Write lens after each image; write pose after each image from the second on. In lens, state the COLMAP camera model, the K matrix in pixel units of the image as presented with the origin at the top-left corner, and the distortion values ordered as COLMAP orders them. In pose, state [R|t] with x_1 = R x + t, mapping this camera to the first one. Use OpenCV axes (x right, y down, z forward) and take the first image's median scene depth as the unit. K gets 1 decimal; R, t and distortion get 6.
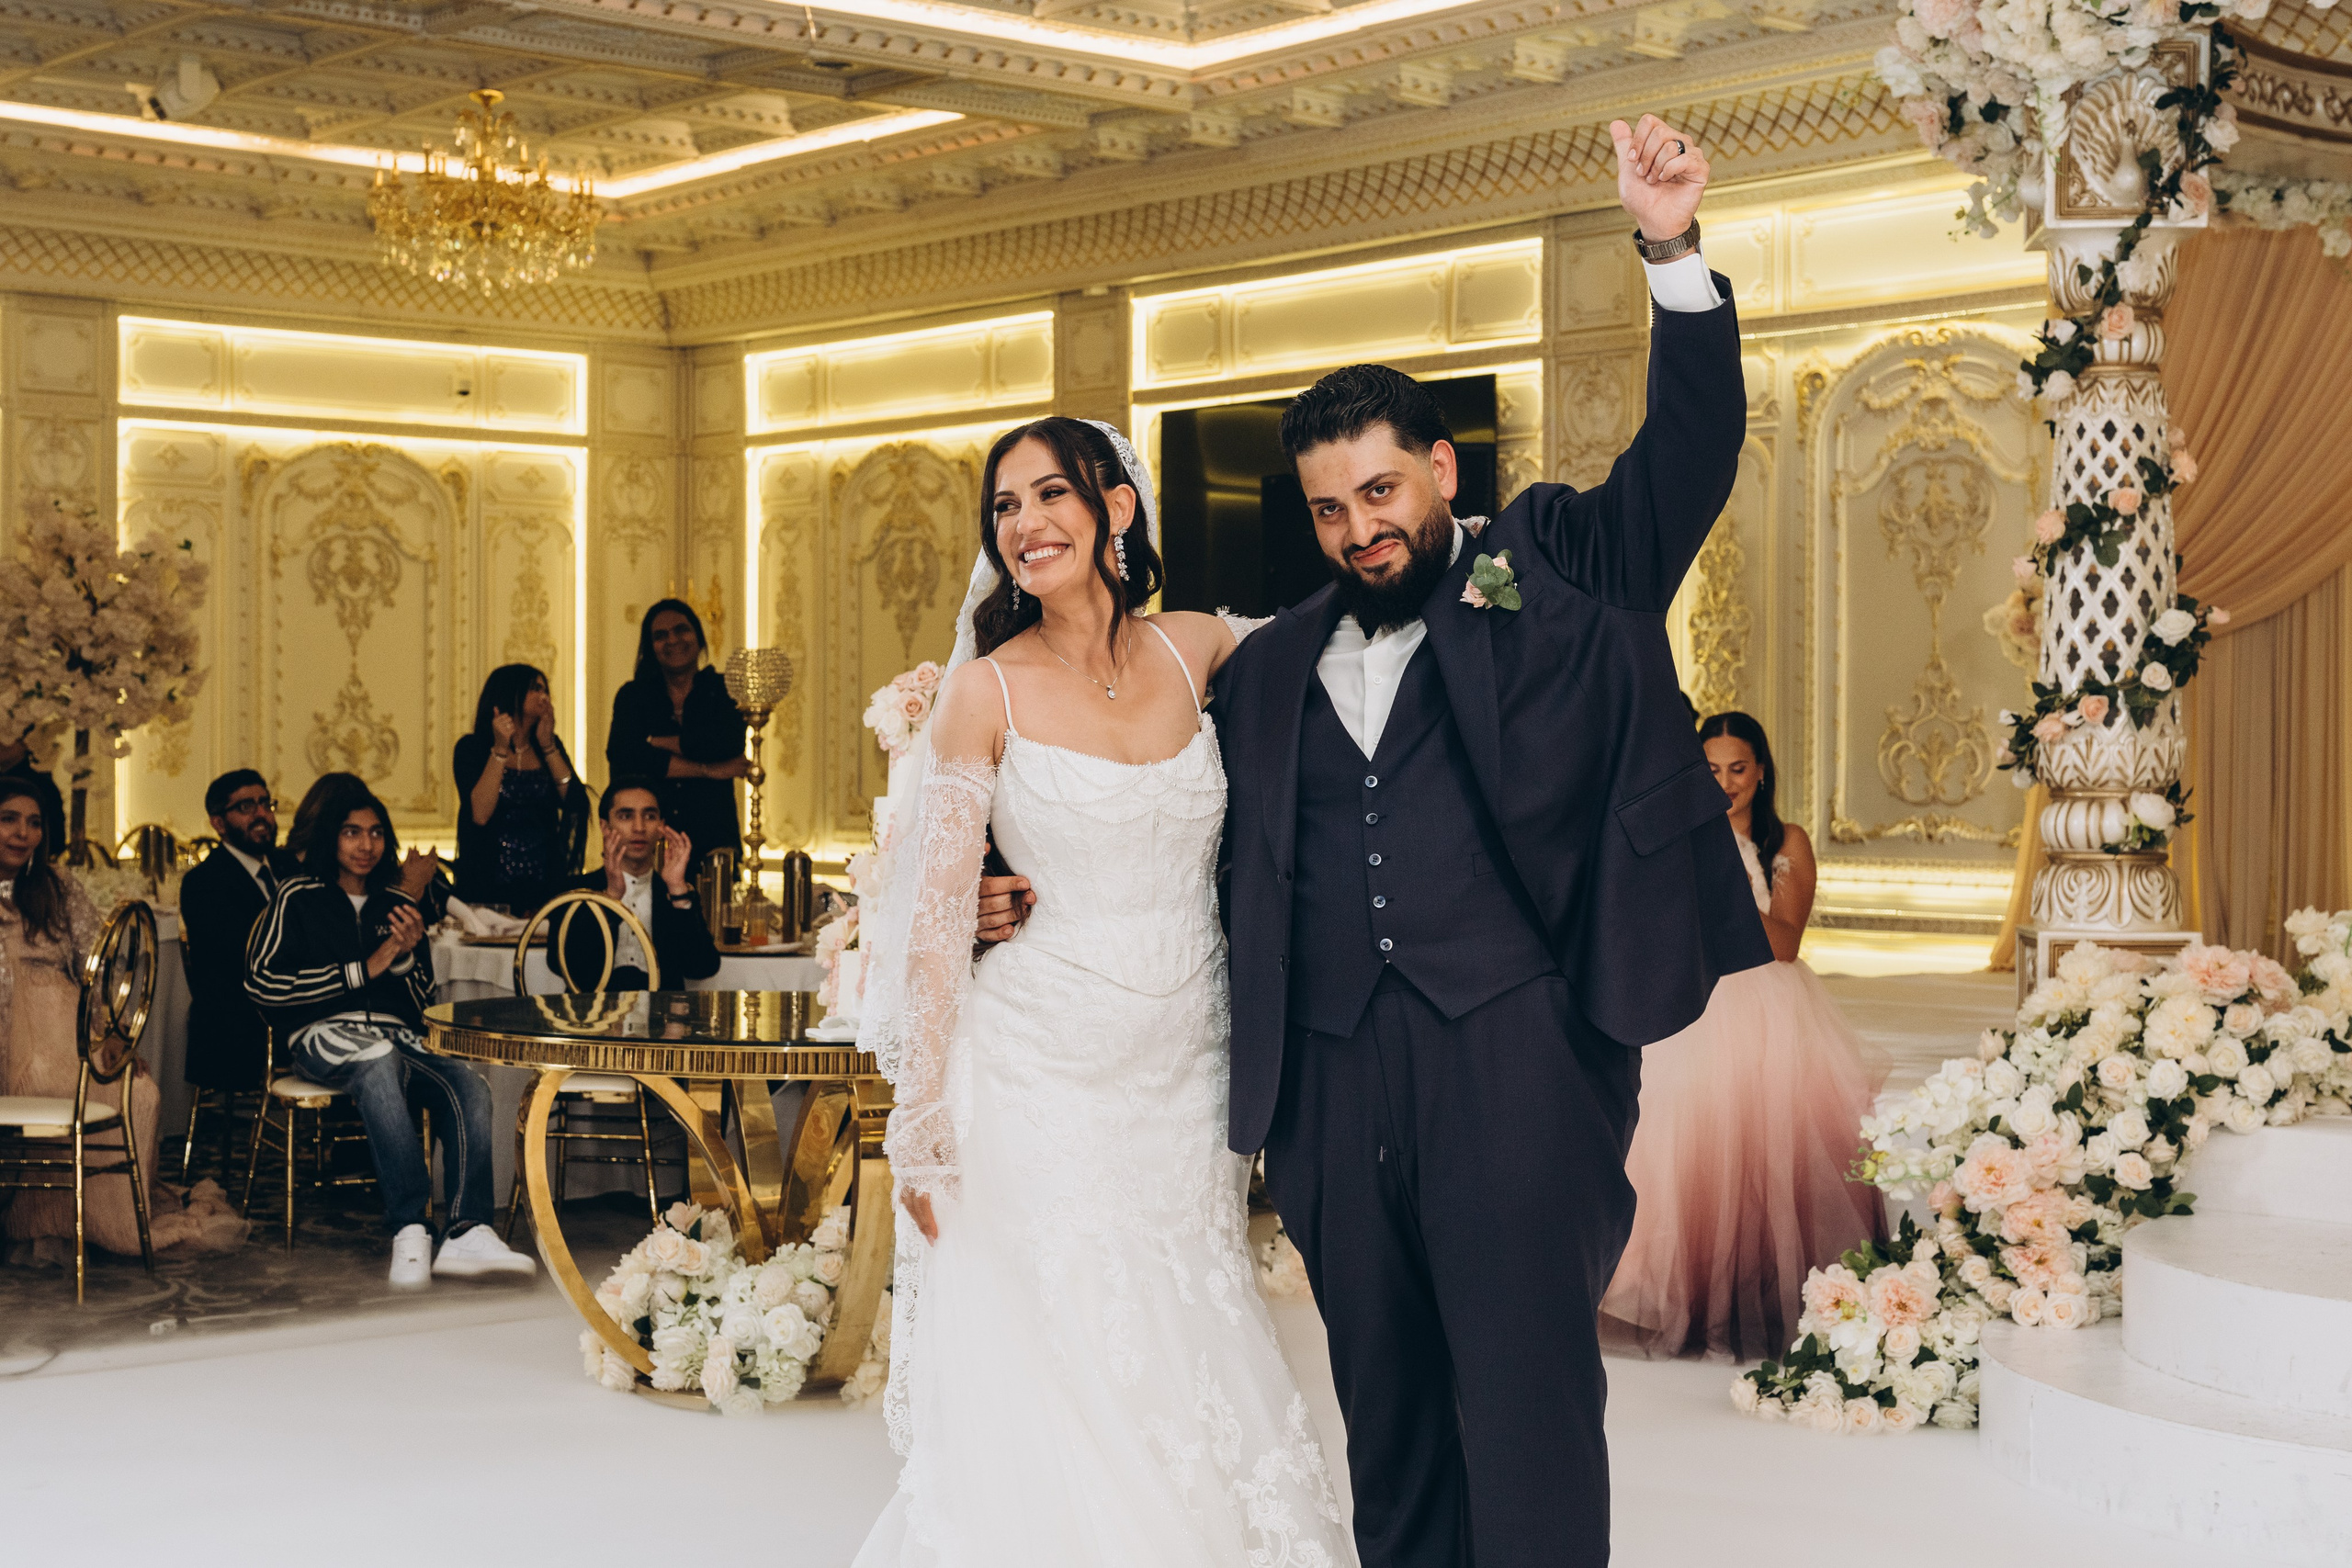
lens RADIAL K [[3424.3, 0, 1182.4], [0, 3424.3, 792.2], [0, 0, 1]] dist [0.015654, -0.009116]
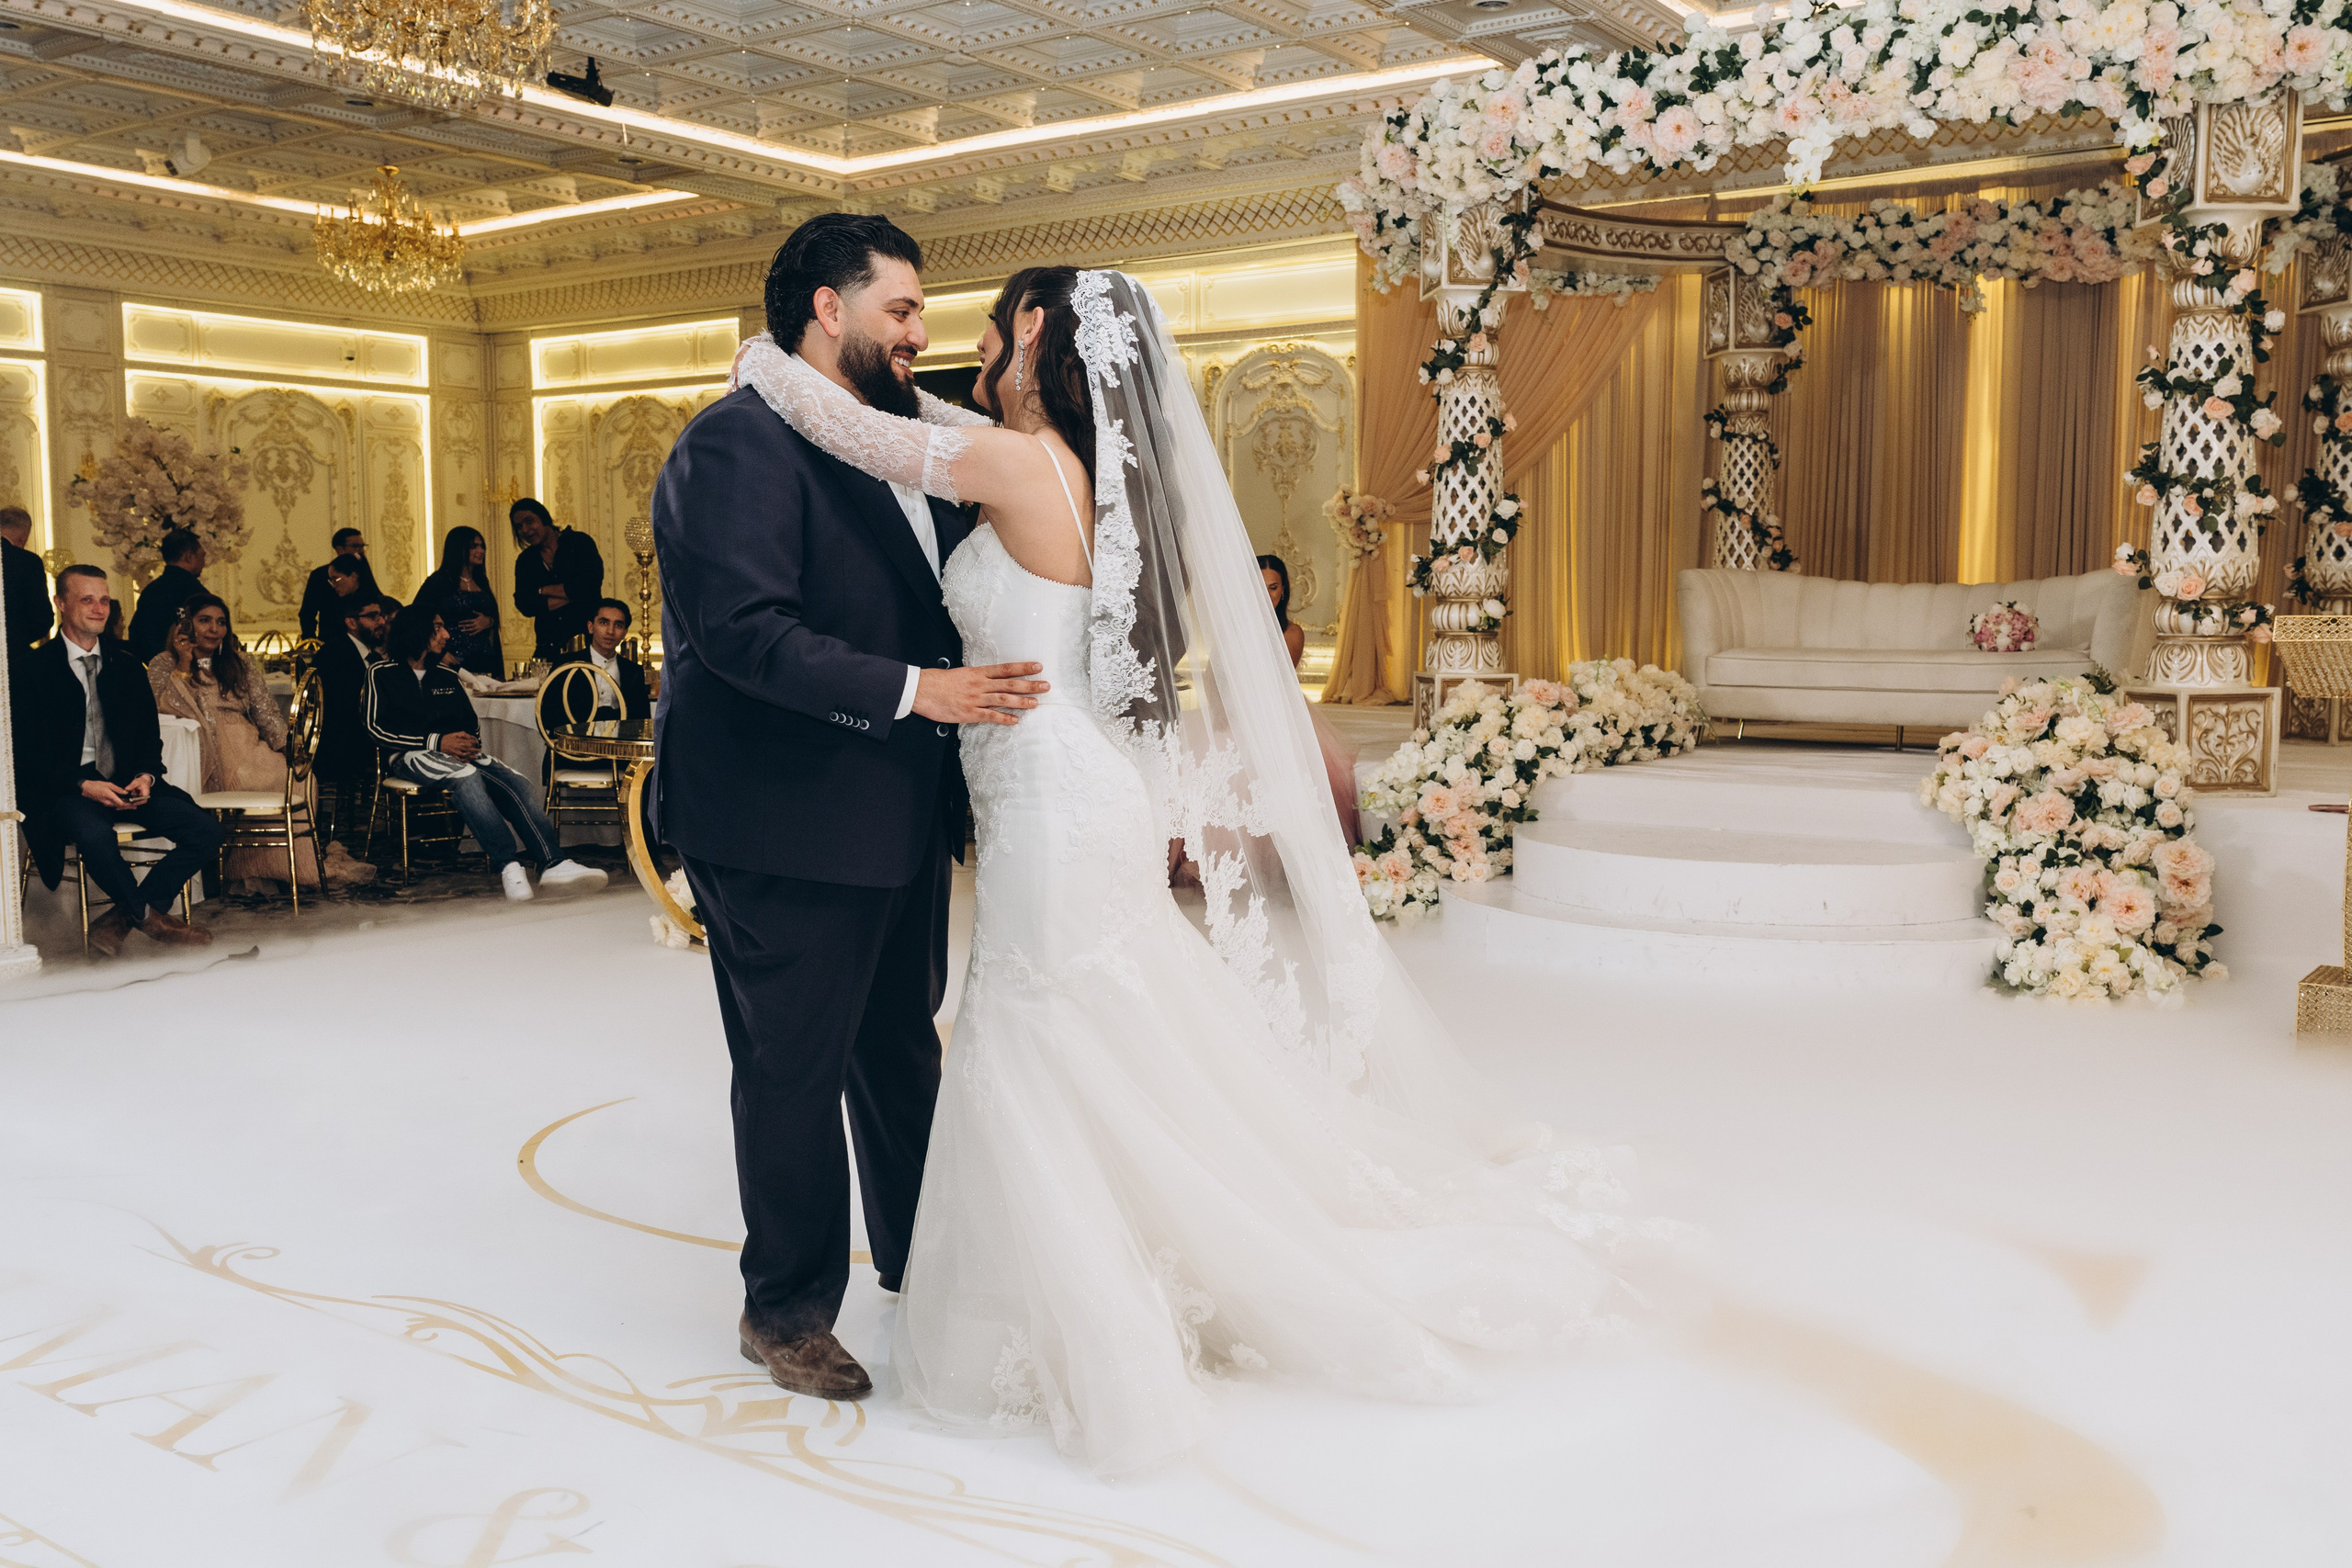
lens RADIAL K [[1991.6, 0, 1174.2], [0, 1991.6, 790.1], [0, 0, 1]] dist [0.000589, -0.001416]
pose [[0.971162, -0.024442, 0.237164, -0.074455], [0.003480, 0.996079, 0.088405, 0.003774], [-0.238394, -0.085030, 0.967439, -0.008087]]
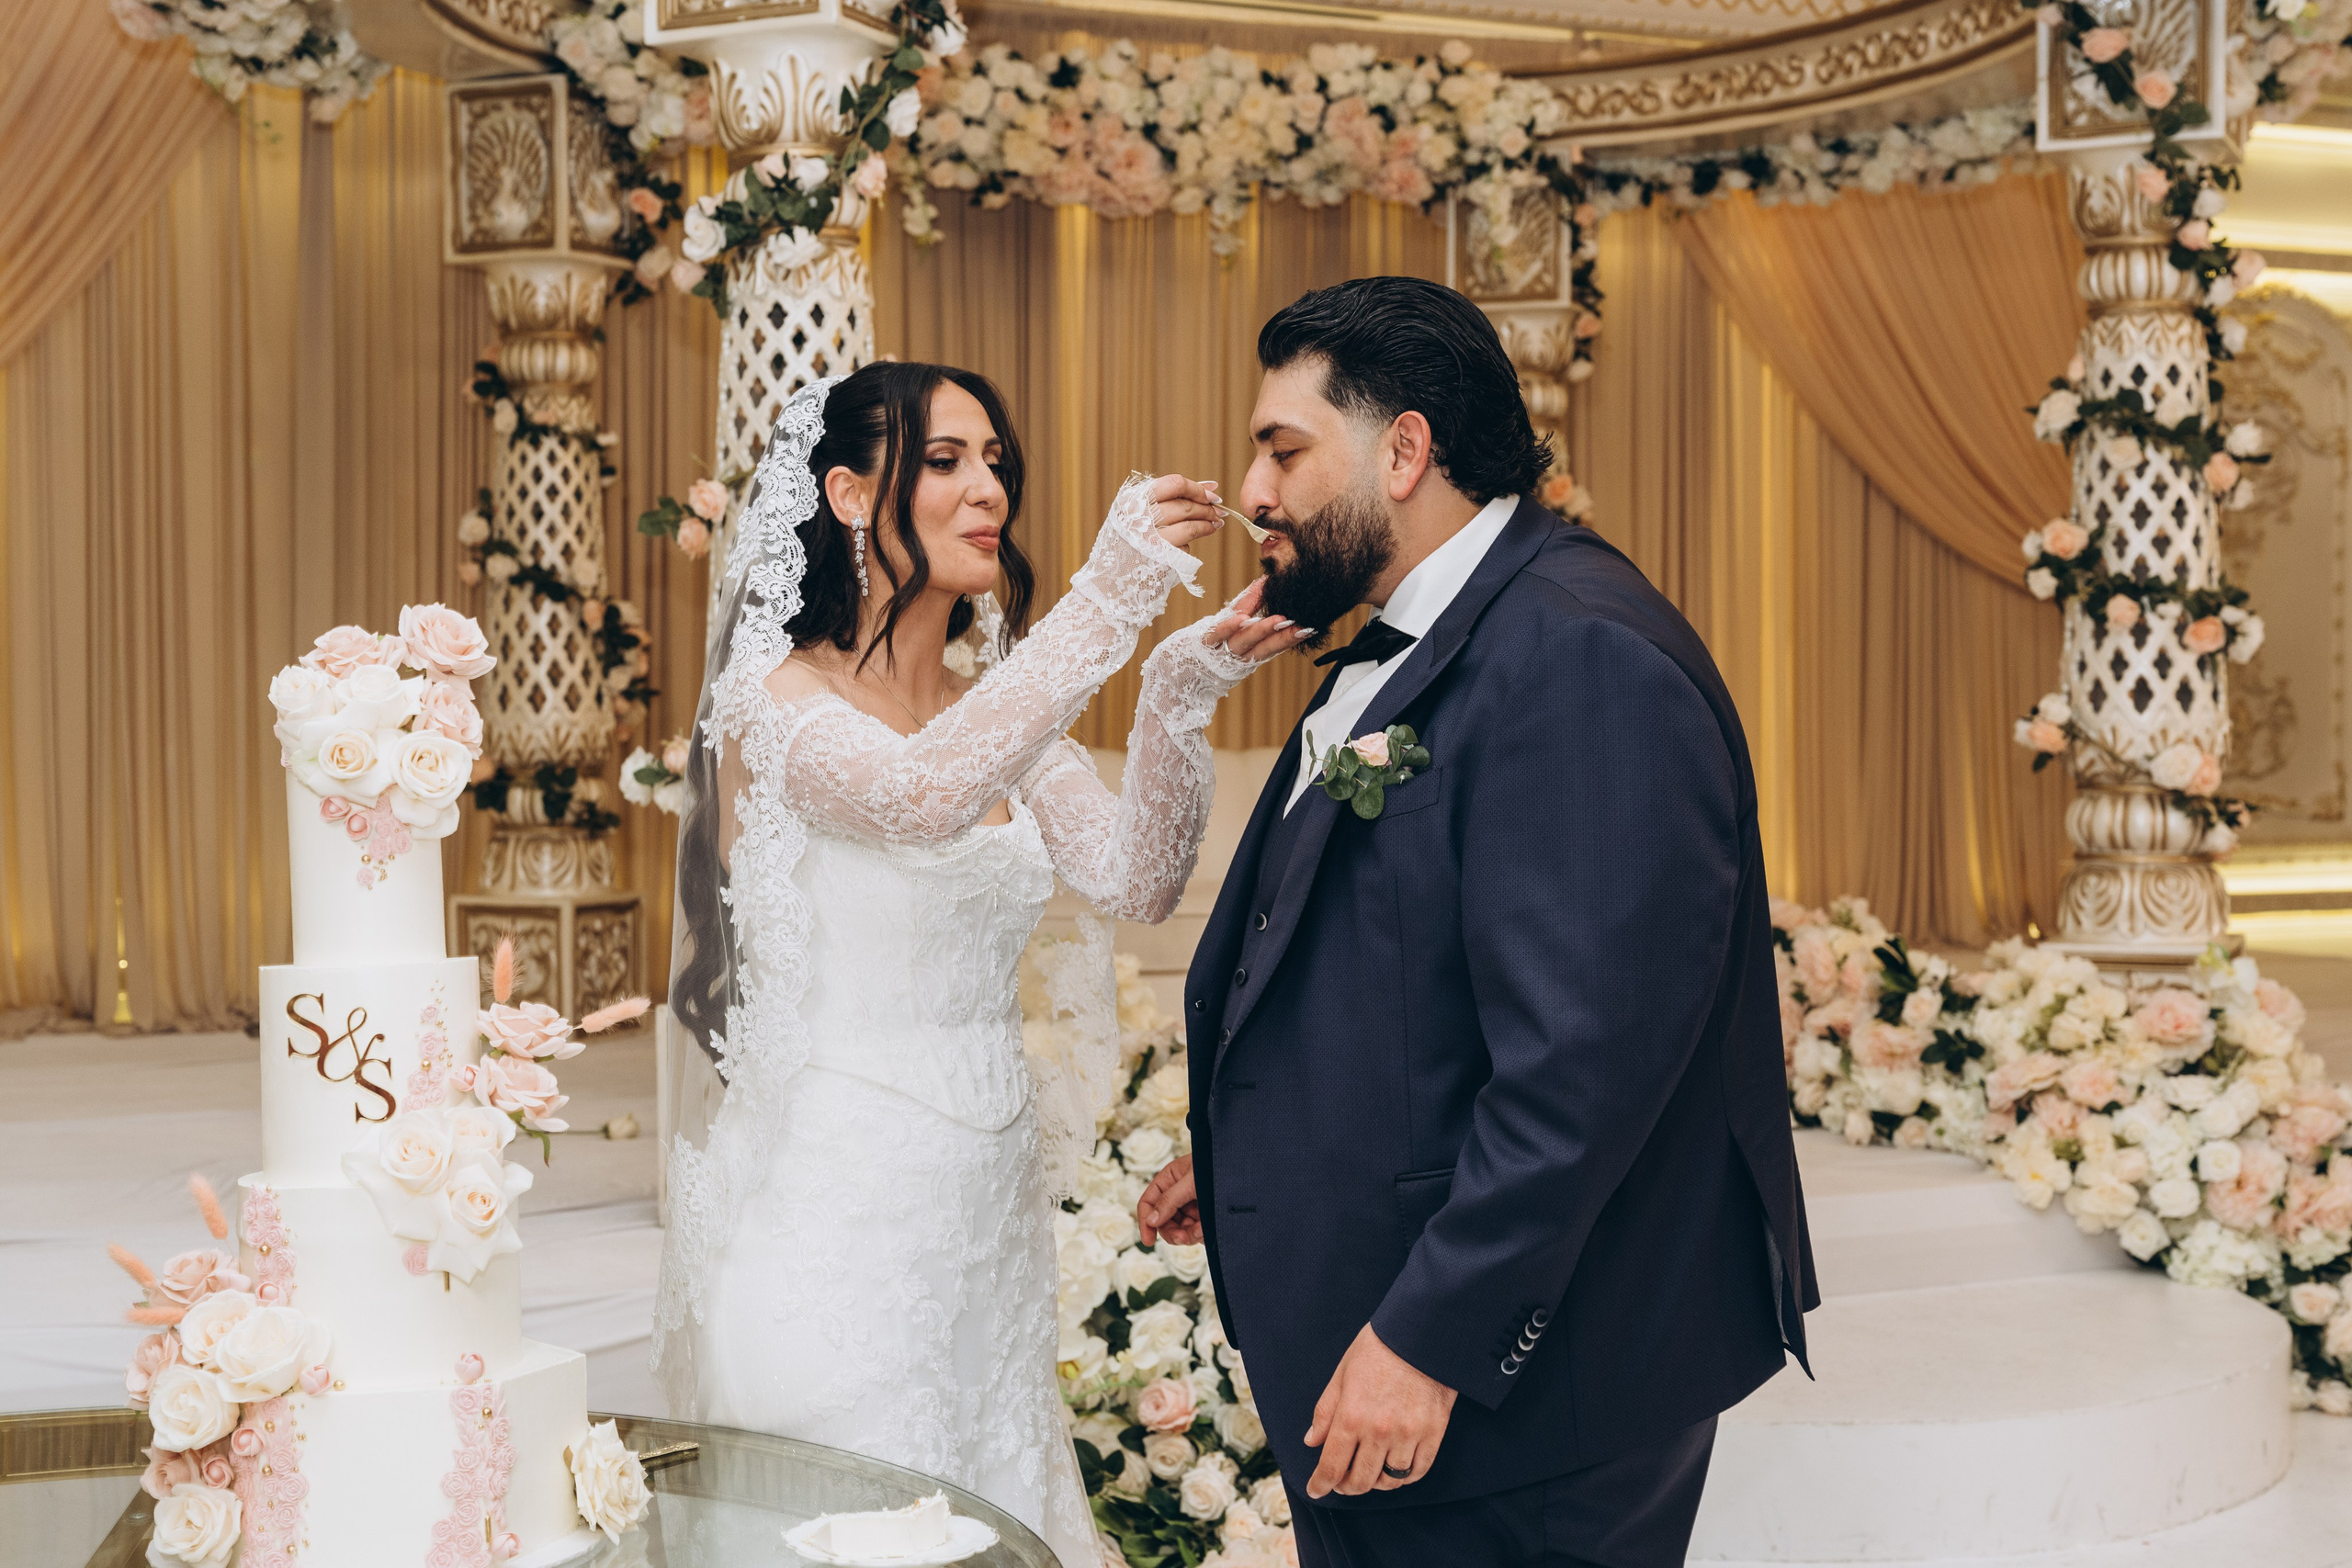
lens RADIAL K [[3123.2, 0, 1174.7], [0, 3123.2, 795.7], [0, 0, 1]] dist [0.003810, 0.005745]
pose [[0.292967, -0.031470, 0.955604, -0.179961], [0.008748, 0.999505, 0.030233, -0.012088], [-0.956082, -0.000497, 0.293097, 0.380088]]
